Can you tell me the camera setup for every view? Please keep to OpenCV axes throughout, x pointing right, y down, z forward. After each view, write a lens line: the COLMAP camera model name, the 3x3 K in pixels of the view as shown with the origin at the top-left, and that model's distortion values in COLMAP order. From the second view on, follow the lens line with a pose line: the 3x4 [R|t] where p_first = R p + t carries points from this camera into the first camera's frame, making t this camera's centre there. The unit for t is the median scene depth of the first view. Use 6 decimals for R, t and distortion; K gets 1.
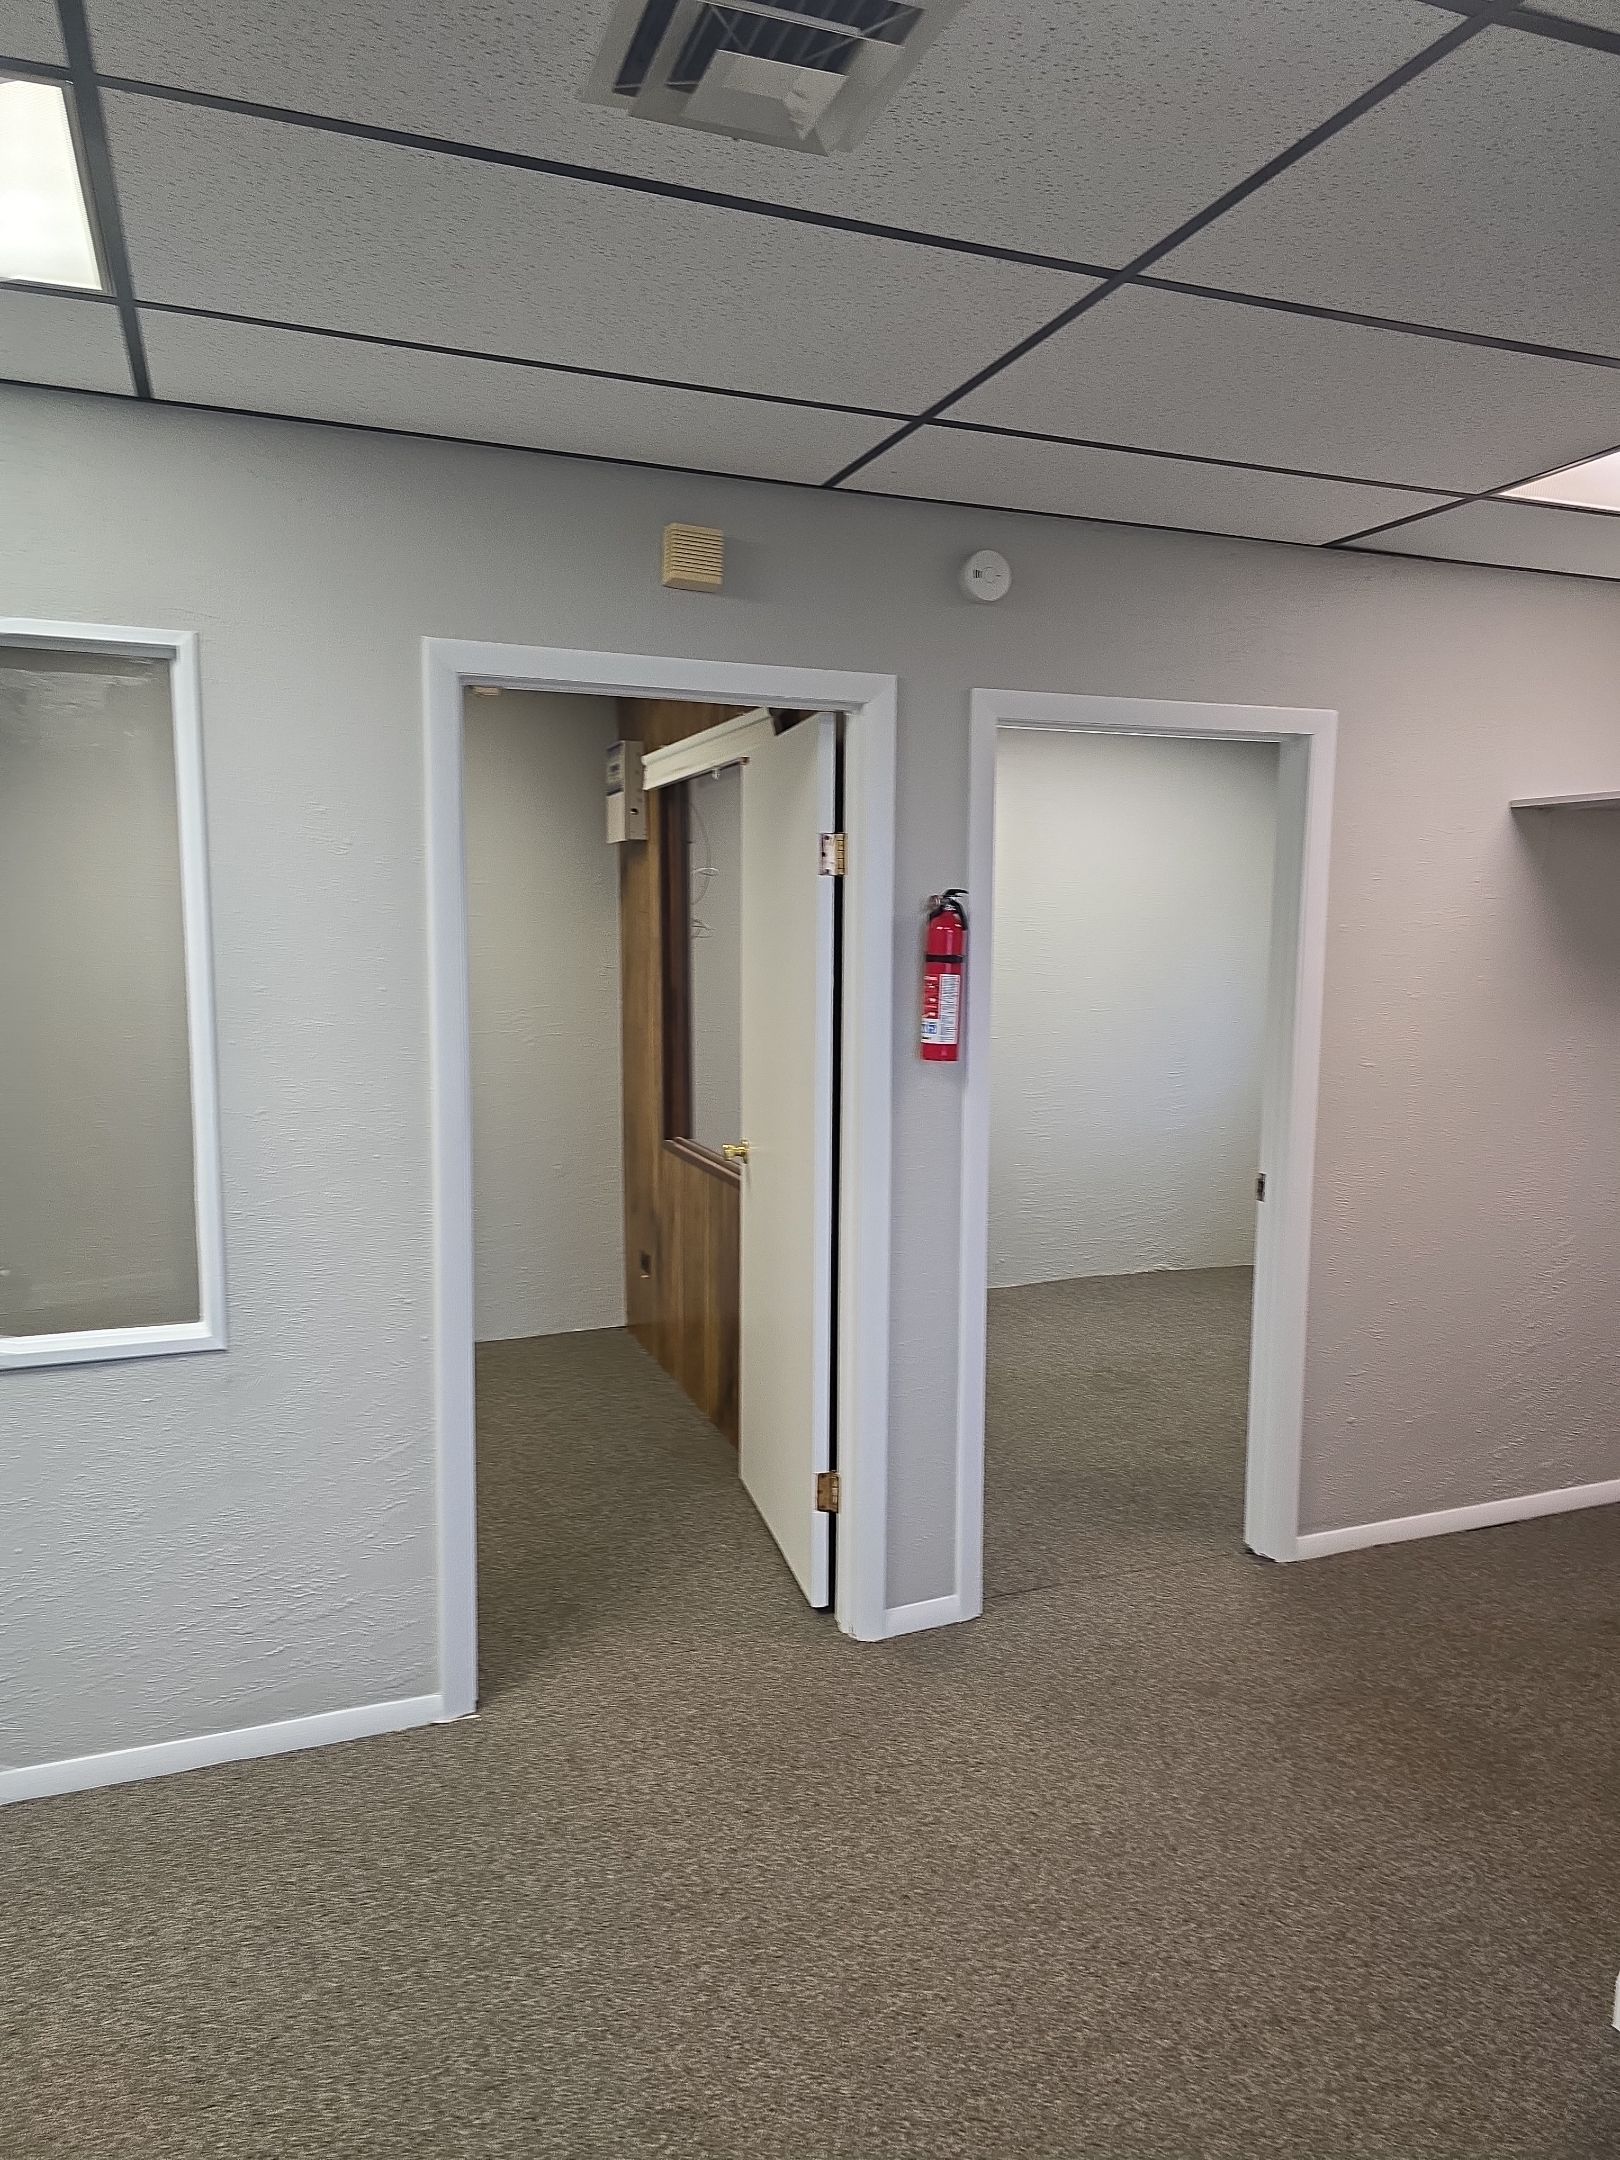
lens RADIAL K [[1442.7, 0, 817.2], [0, 1442.7, 1088.3], [0, 0, 1]] dist [0.055275, -0.038930]
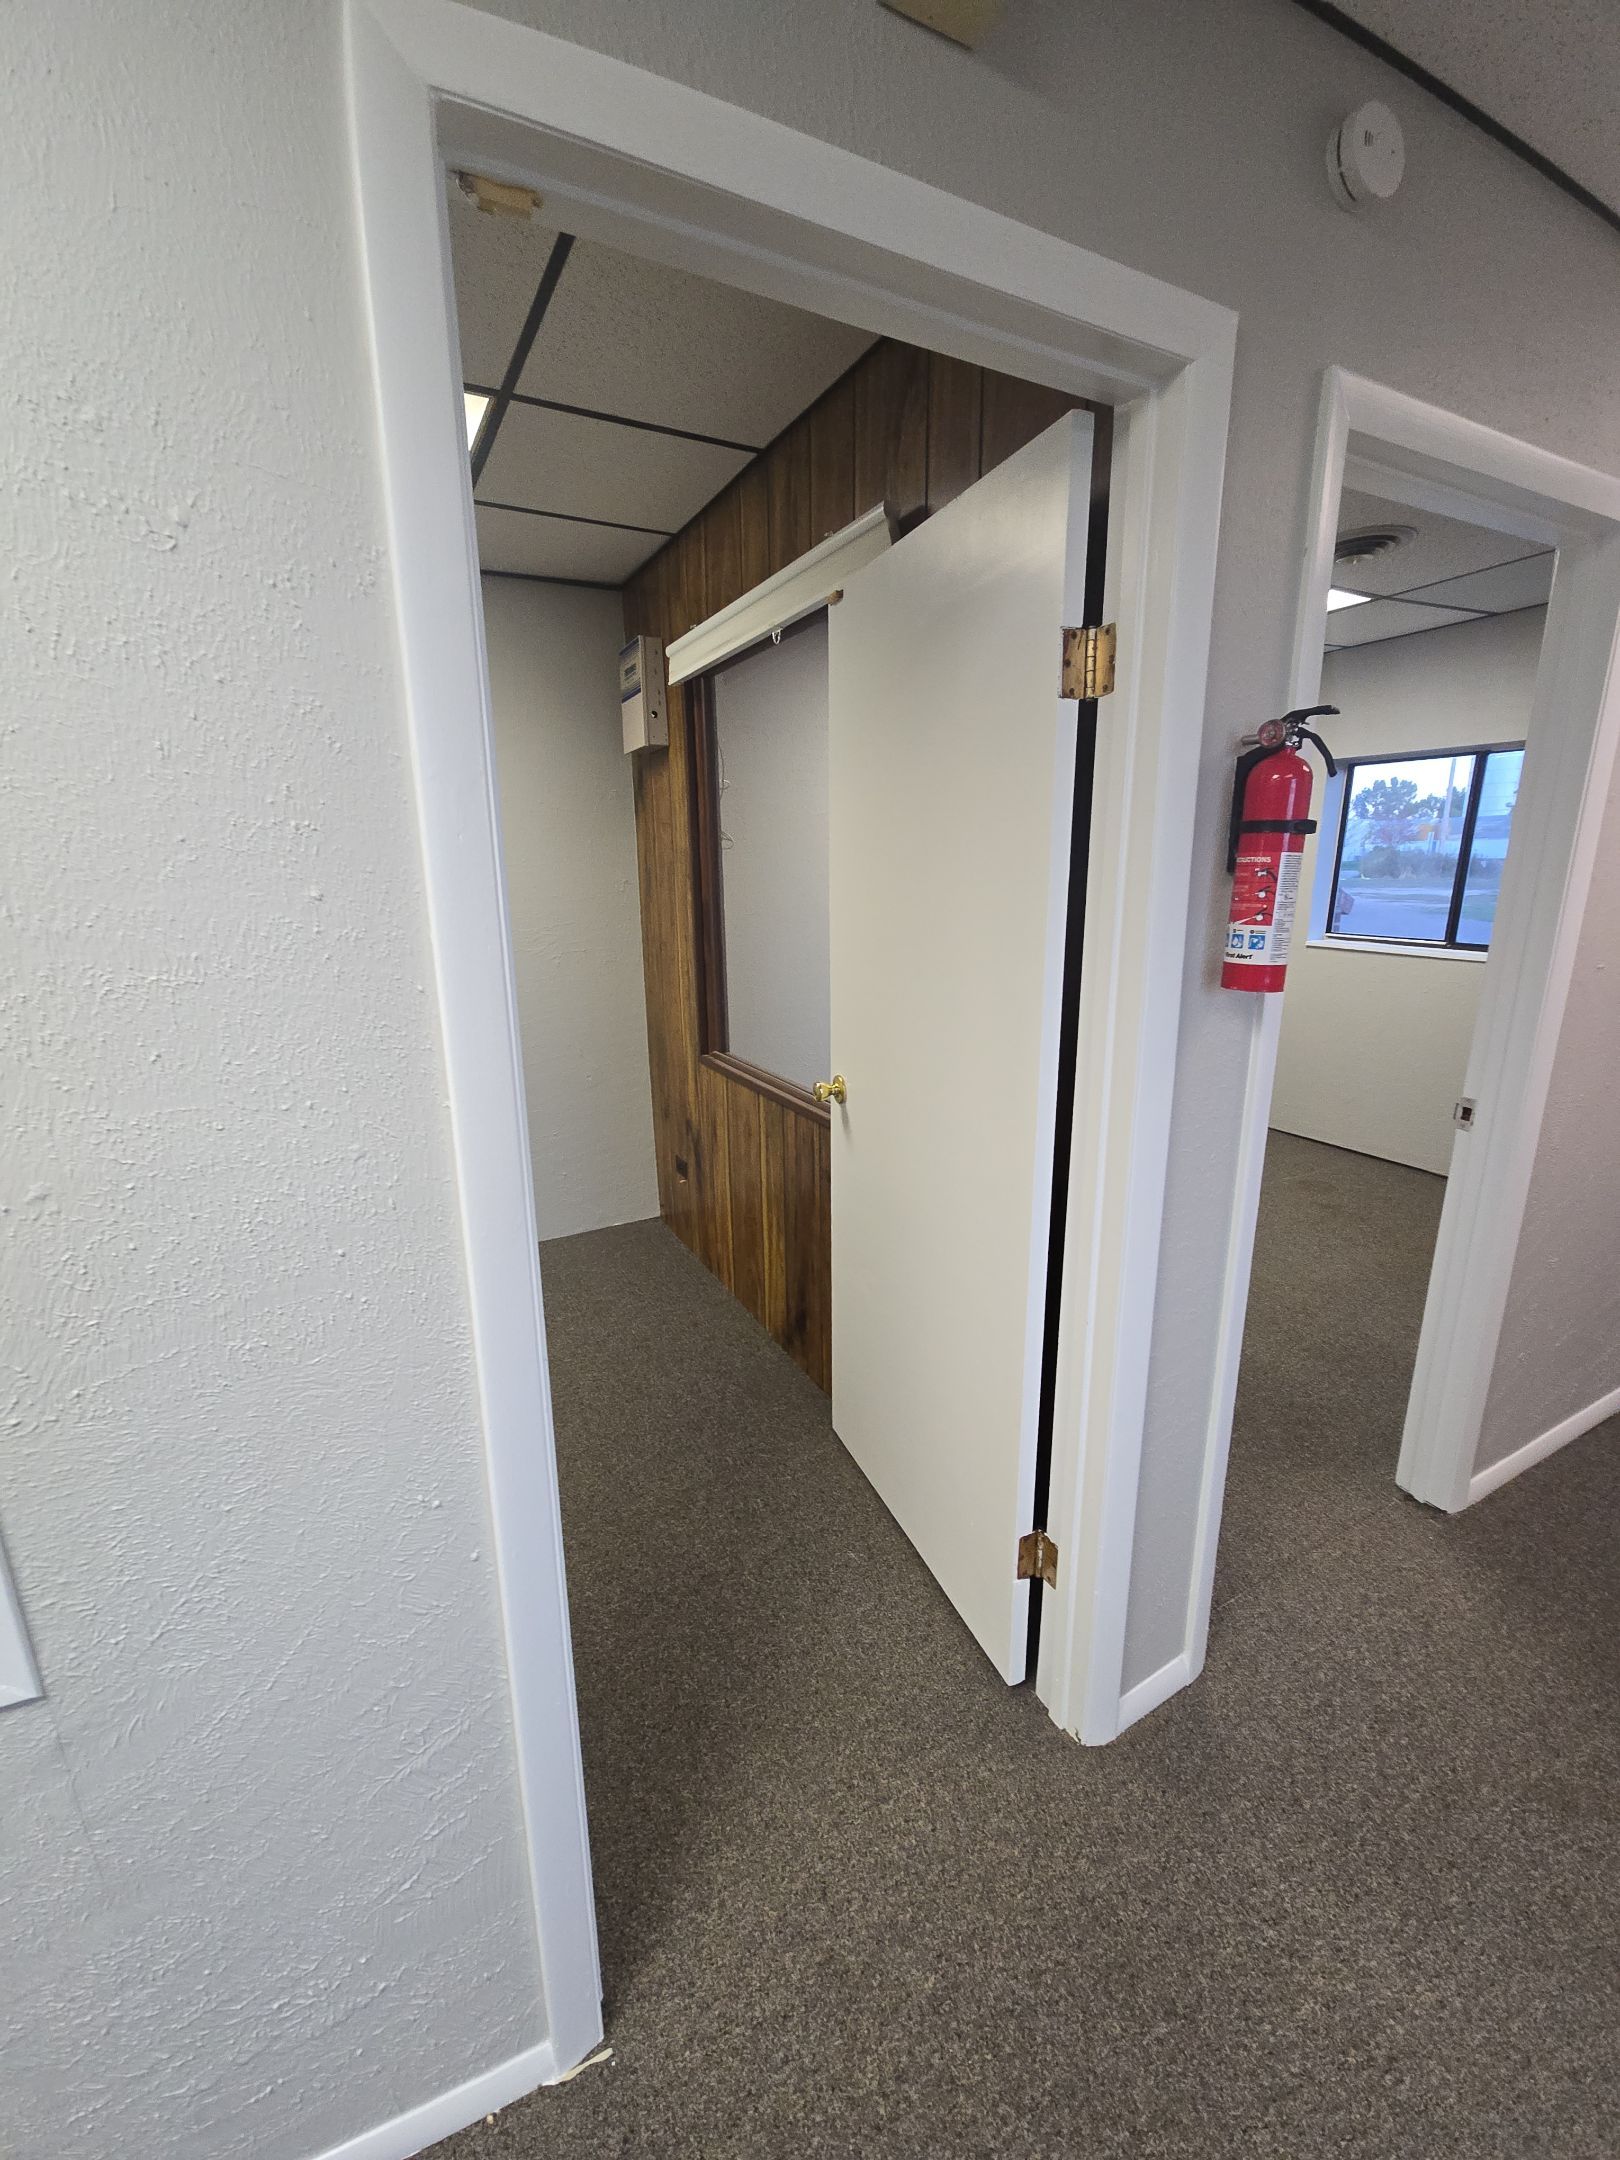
lens RADIAL K [[880.0, 0, 798.7], [0, 880.0, 1079.0], [0, 0, 1]] dist [0.009190, -0.007850]
pose [[0.994394, -0.045589, 0.095408, -0.145889], [0.033463, 0.991588, 0.125036, -0.033270], [-0.100305, -0.121142, 0.987554, 0.573151]]
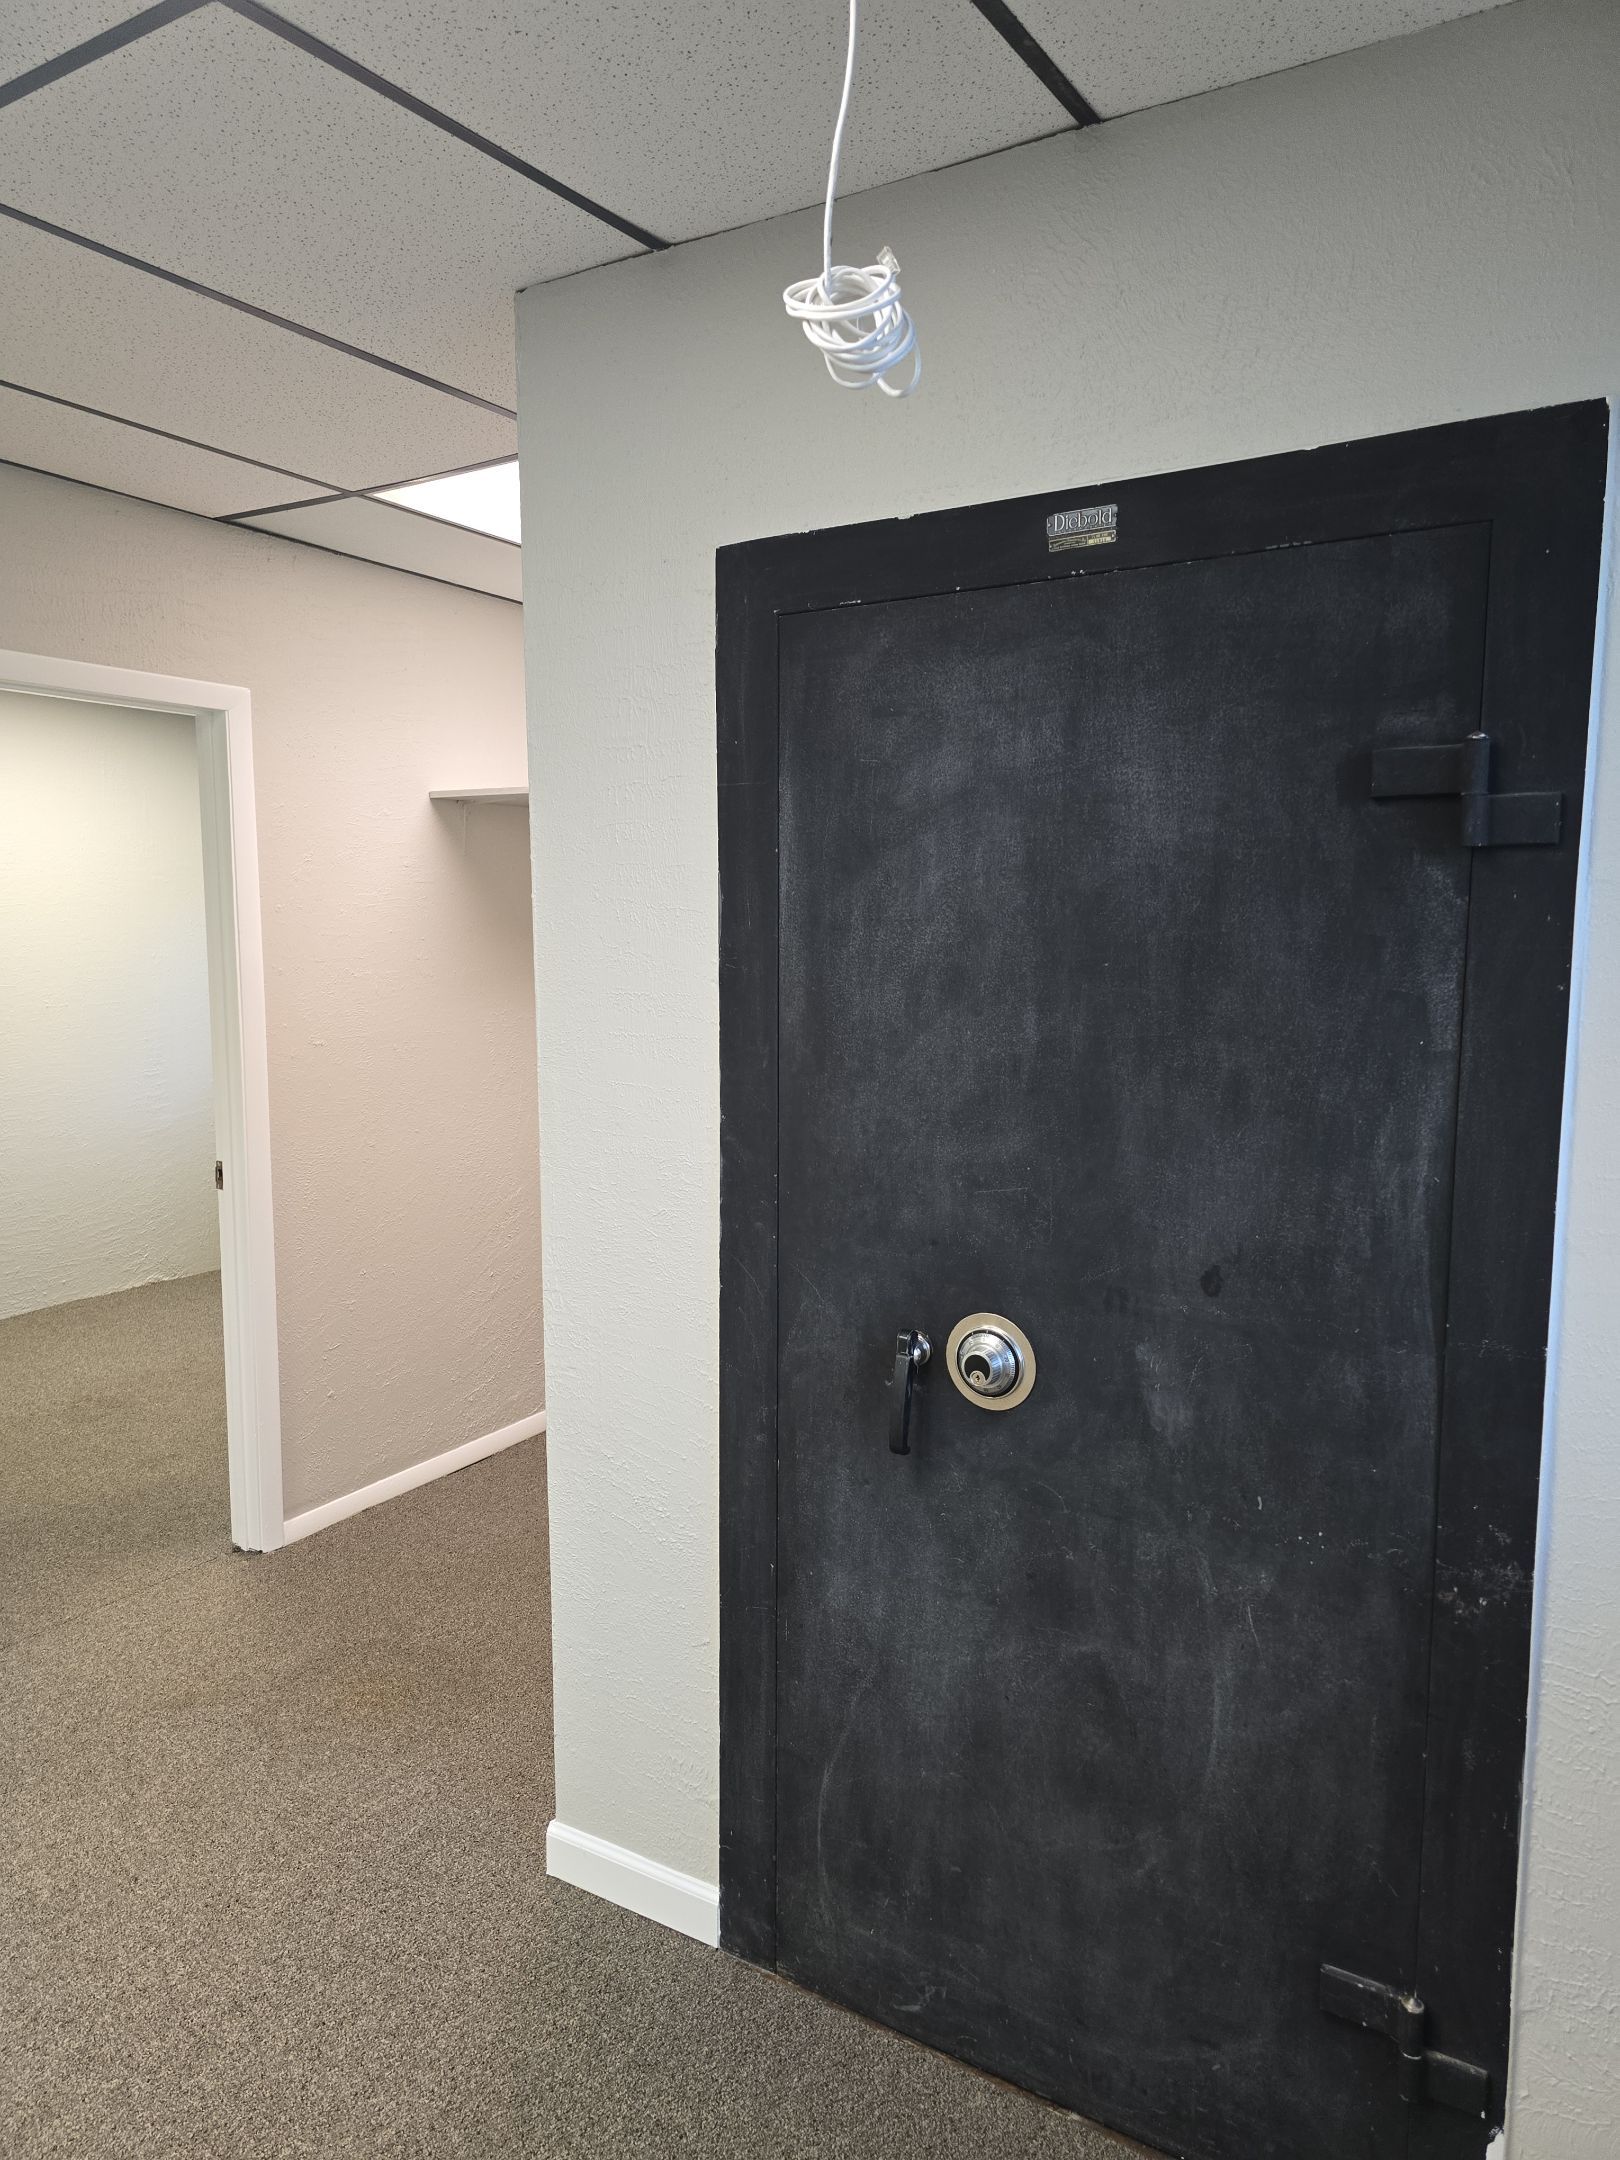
lens RADIAL K [[1454.0, 0, 805.7], [0, 1454.0, 1084.0], [0, 0, 1]] dist [0.040633, -0.025438]
pose [[0.804371, -0.073481, 0.589566, 0.053353], [0.074848, 0.996949, 0.022137, 0.016516], [-0.589394, 0.026321, 0.807417, -0.025246]]
